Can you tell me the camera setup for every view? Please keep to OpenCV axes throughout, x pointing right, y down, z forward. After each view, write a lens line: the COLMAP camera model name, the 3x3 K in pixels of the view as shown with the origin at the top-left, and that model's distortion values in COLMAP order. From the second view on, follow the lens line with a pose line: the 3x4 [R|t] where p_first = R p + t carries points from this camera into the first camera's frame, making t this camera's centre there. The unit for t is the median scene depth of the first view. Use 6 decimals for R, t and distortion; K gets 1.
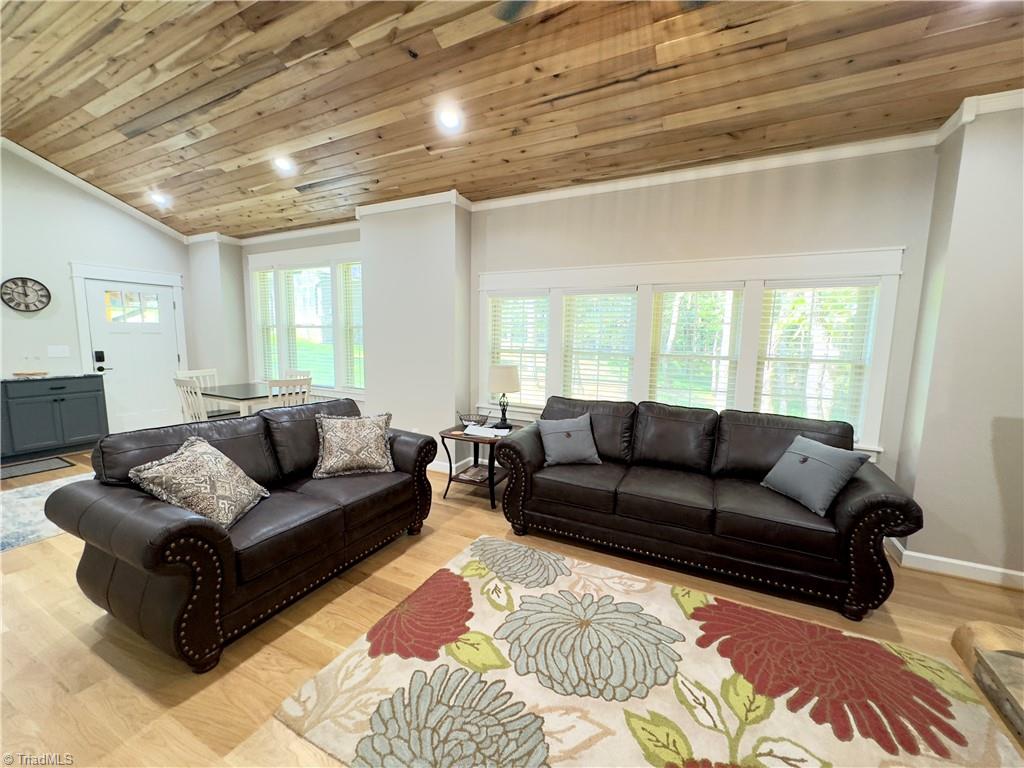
lens RADIAL K [[406.9, 0, 512.6], [0, 406.9, 384.7], [0, 0, 1]] dist [-0.002670, 0.000451]
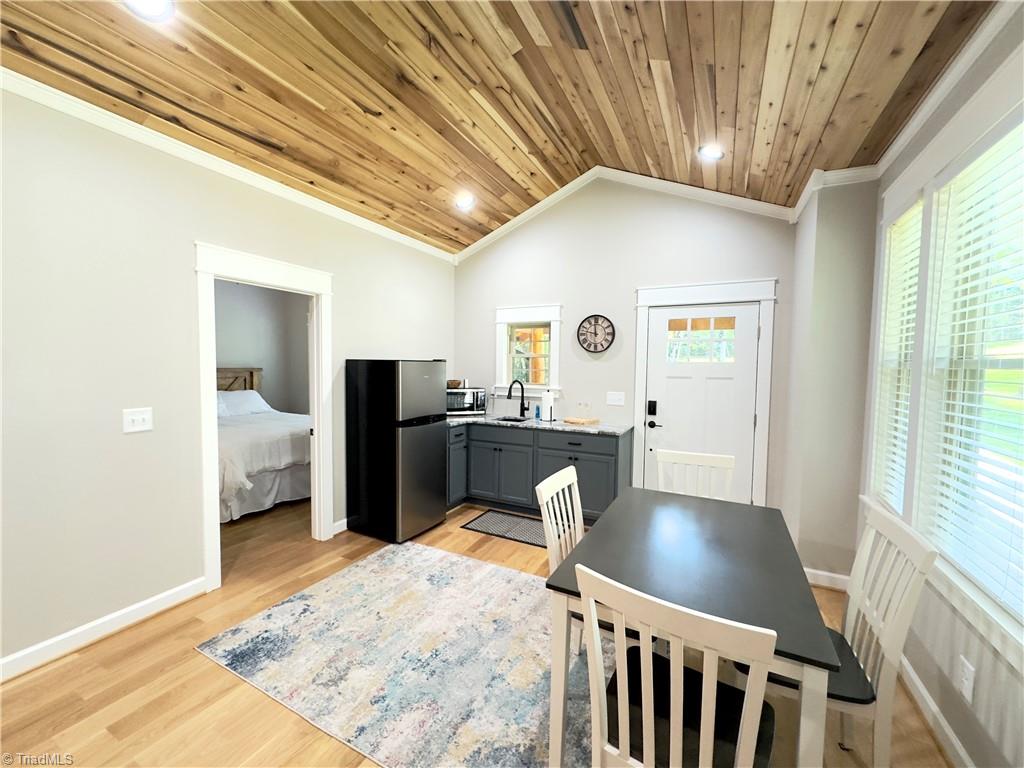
lens RADIAL K [[406.9, 0, 512.6], [0, 406.9, 385.4], [0, 0, 1]] dist [-0.002670, 0.000451]
pose [[0.002655, 0.035412, -0.999369, -0.462194], [-0.135301, 0.990196, 0.034728, -0.178258], [0.990801, 0.135124, 0.007420, 1.277002]]
